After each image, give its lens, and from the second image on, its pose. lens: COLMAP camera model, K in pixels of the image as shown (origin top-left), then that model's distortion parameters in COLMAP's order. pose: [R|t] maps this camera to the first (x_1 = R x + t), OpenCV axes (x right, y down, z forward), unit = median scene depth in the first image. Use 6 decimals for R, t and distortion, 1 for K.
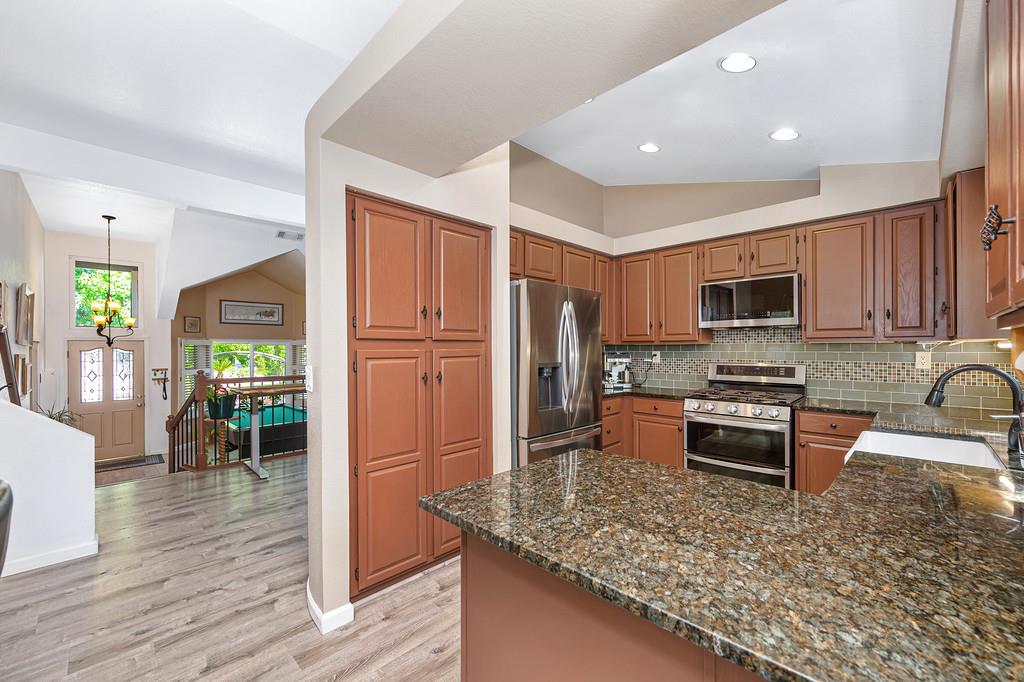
lens RADIAL K [[407.7, 0, 511.2], [0, 407.7, 348.3], [0, 0, 1]] dist [-0.002519, 0.000496]
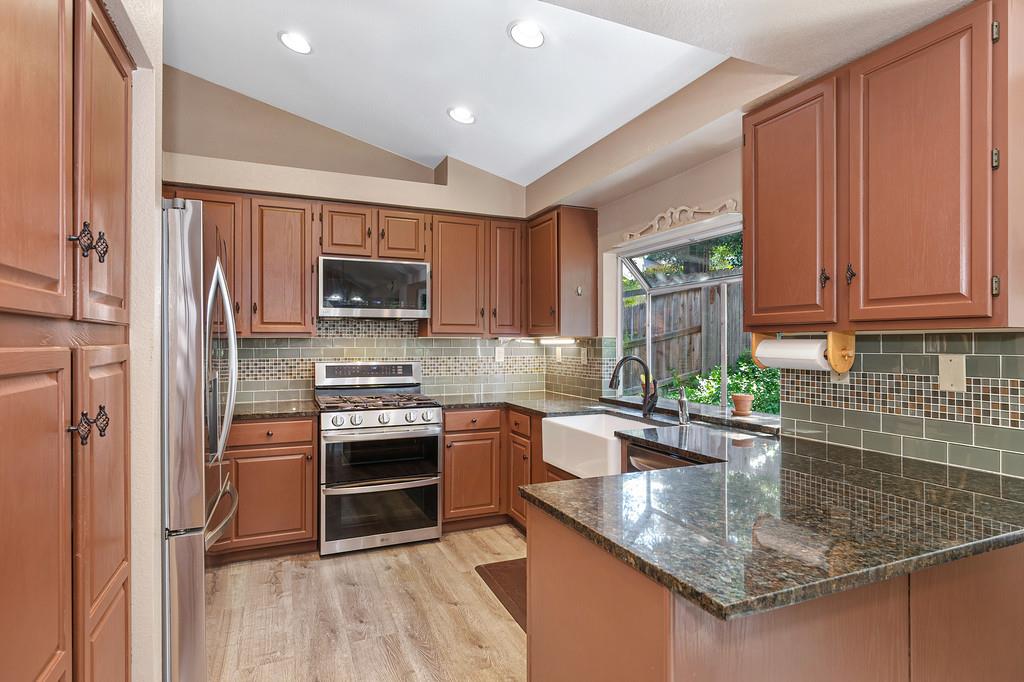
lens RADIAL K [[543.5, 0, 518.3], [0, 543.5, 343.7], [0, 0, 1]] dist [0.005376, -0.000603]
pose [[0.362650, 0.002076, 0.931923, -0.376127], [-0.001871, 0.999997, -0.001500, 0.001141], [-0.931924, -0.001200, 0.362652, 0.360343]]
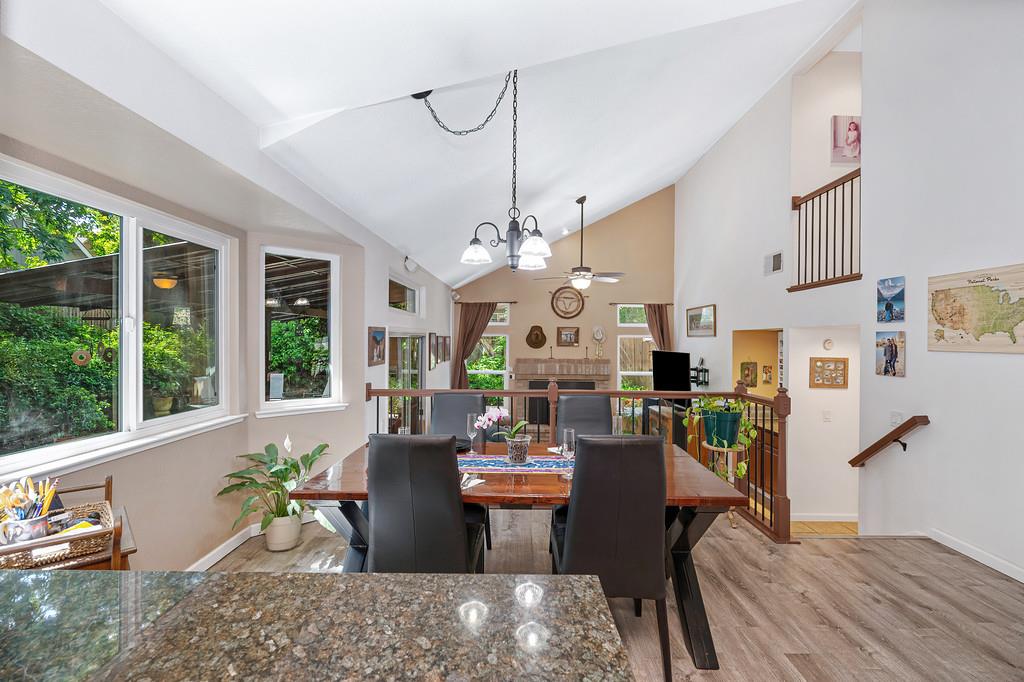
lens RADIAL K [[456.7, 0, 516.3], [0, 456.7, 336.7], [0, 0, 1]] dist [0.004472, 0.000596]
pose [[-0.705227, -0.002892, -0.708976, 0.183637], [-0.003720, 0.999993, -0.000378, -0.032806], [0.708972, 0.002371, -0.705233, 0.547215]]
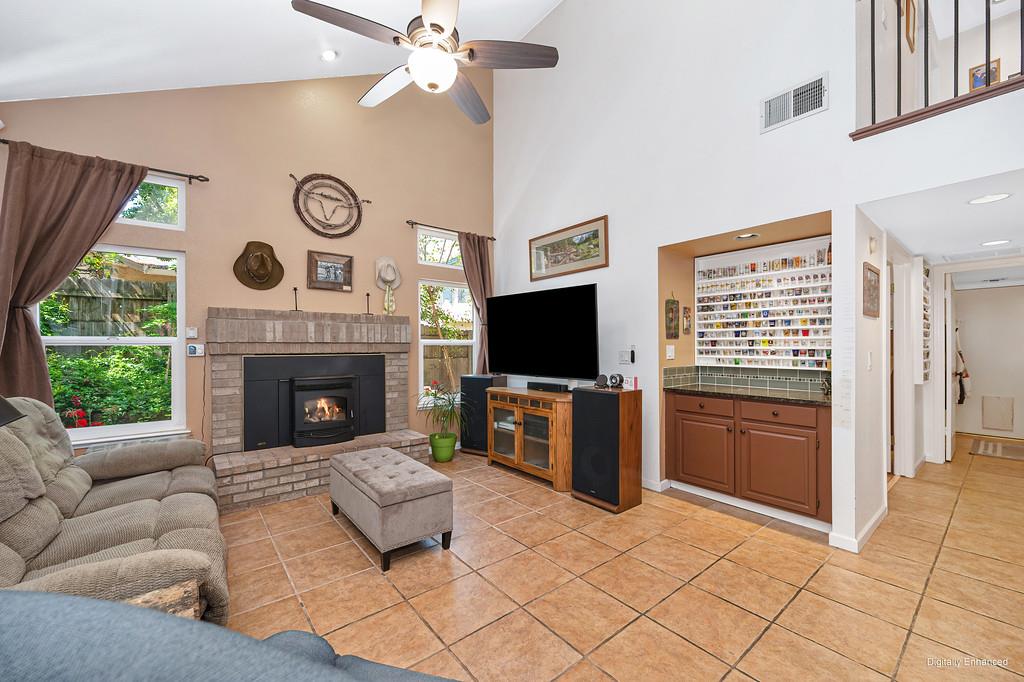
lens RADIAL K [[407.7, 0, 524.4], [0, 407.7, 347.7], [0, 0, 1]] dist [-0.002519, 0.000496]
pose [[-0.089225, 0.010398, -0.995957, -0.750853], [0.005278, 0.999936, 0.009966, 0.192933], [0.995997, -0.004367, -0.089275, -0.442998]]
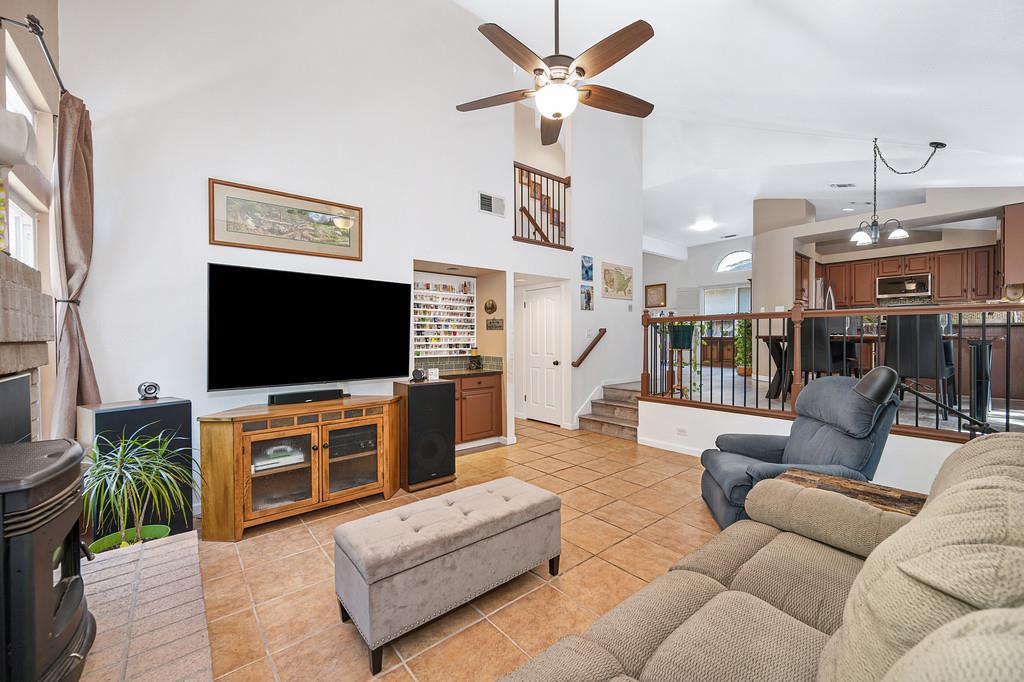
lens RADIAL K [[407.7, 0, 516.3], [0, 407.7, 338.3], [0, 0, 1]] dist [-0.002519, 0.000496]
pose [[0.997372, 0.004068, -0.072338, -1.456283], [-0.003651, 0.999976, 0.005887, 0.178150], [0.072360, -0.005607, 0.997363, -1.459142]]
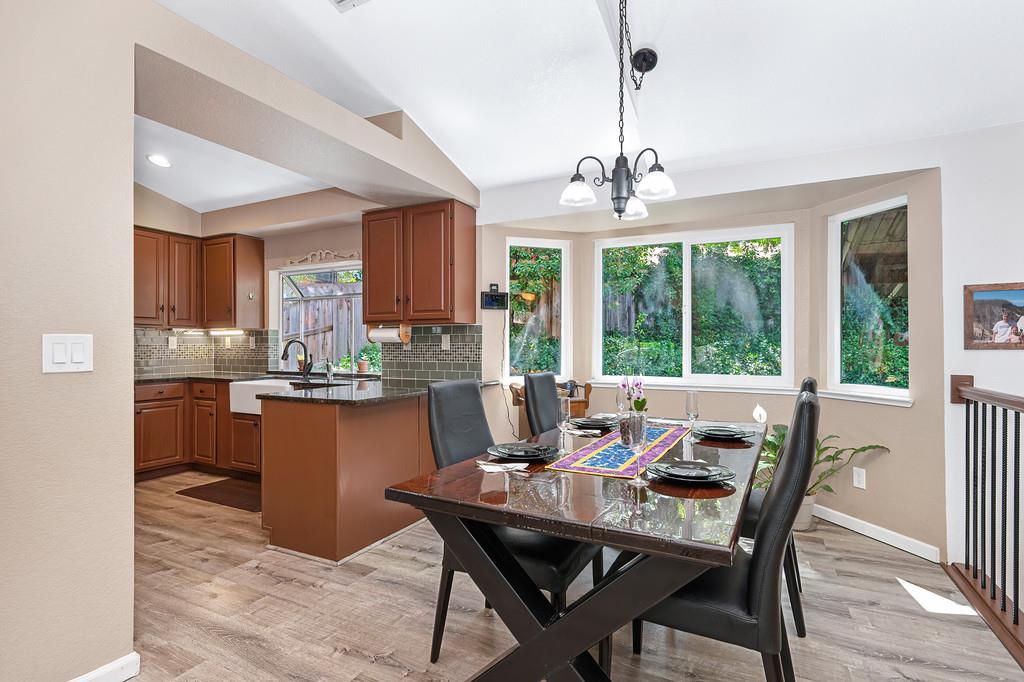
lens RADIAL K [[498.2, 0, 519.2], [0, 498.2, 344.6], [0, 0, 1]] dist [0.005904, 0.000512]
pose [[-0.315750, 0.004011, 0.948834, -0.957490], [0.003273, 0.999990, -0.003138, 0.041675], [-0.948837, 0.002115, -0.315760, 0.367645]]
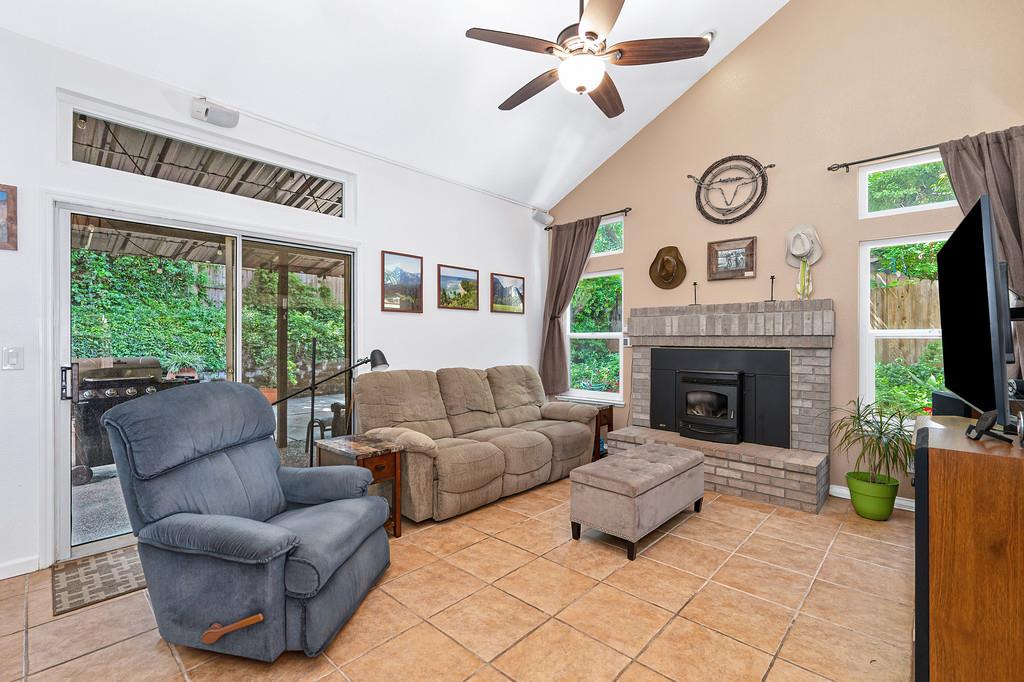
lens RADIAL K [[456.7, 0, 509.7], [0, 456.7, 336.8], [0, 0, 1]] dist [0.004472, 0.000596]
pose [[-0.999318, 0.002973, -0.036808, -1.276765], [0.003209, 0.999975, -0.006374, 0.196572], [0.036788, -0.006488, -0.999302, 0.147271]]
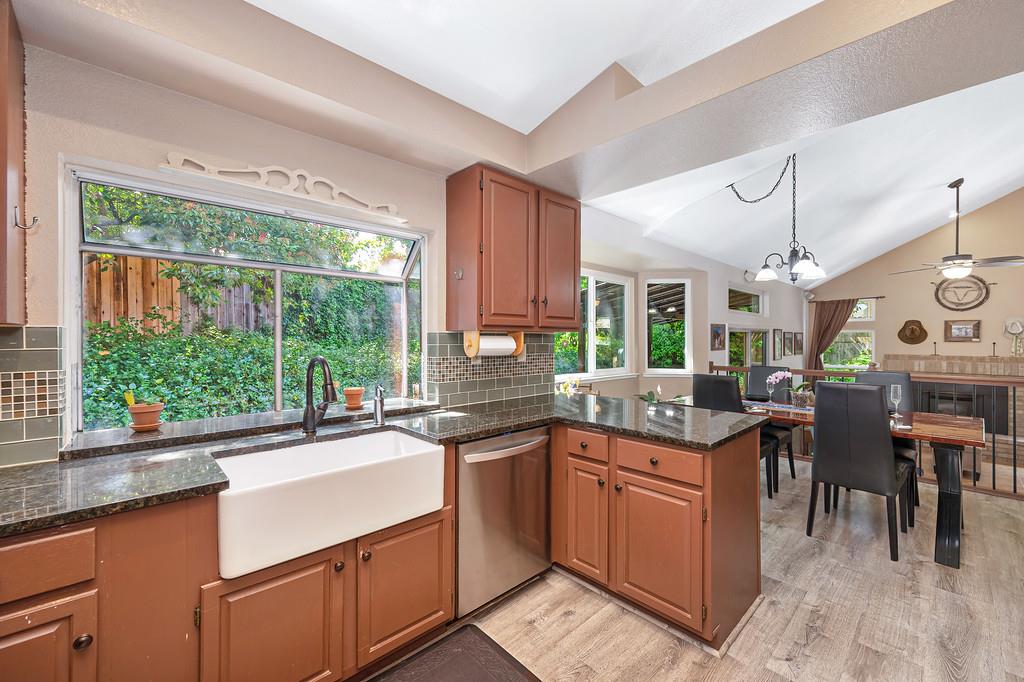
lens RADIAL K [[407.7, 0, 519.0], [0, 407.7, 340.9], [0, 0, 1]] dist [-0.002519, 0.000496]
pose [[-0.999677, 0.002969, 0.025238, 0.322911], [0.003076, 0.999986, 0.004214, 0.000427], [-0.025225, 0.004290, -0.999673, 1.054724]]
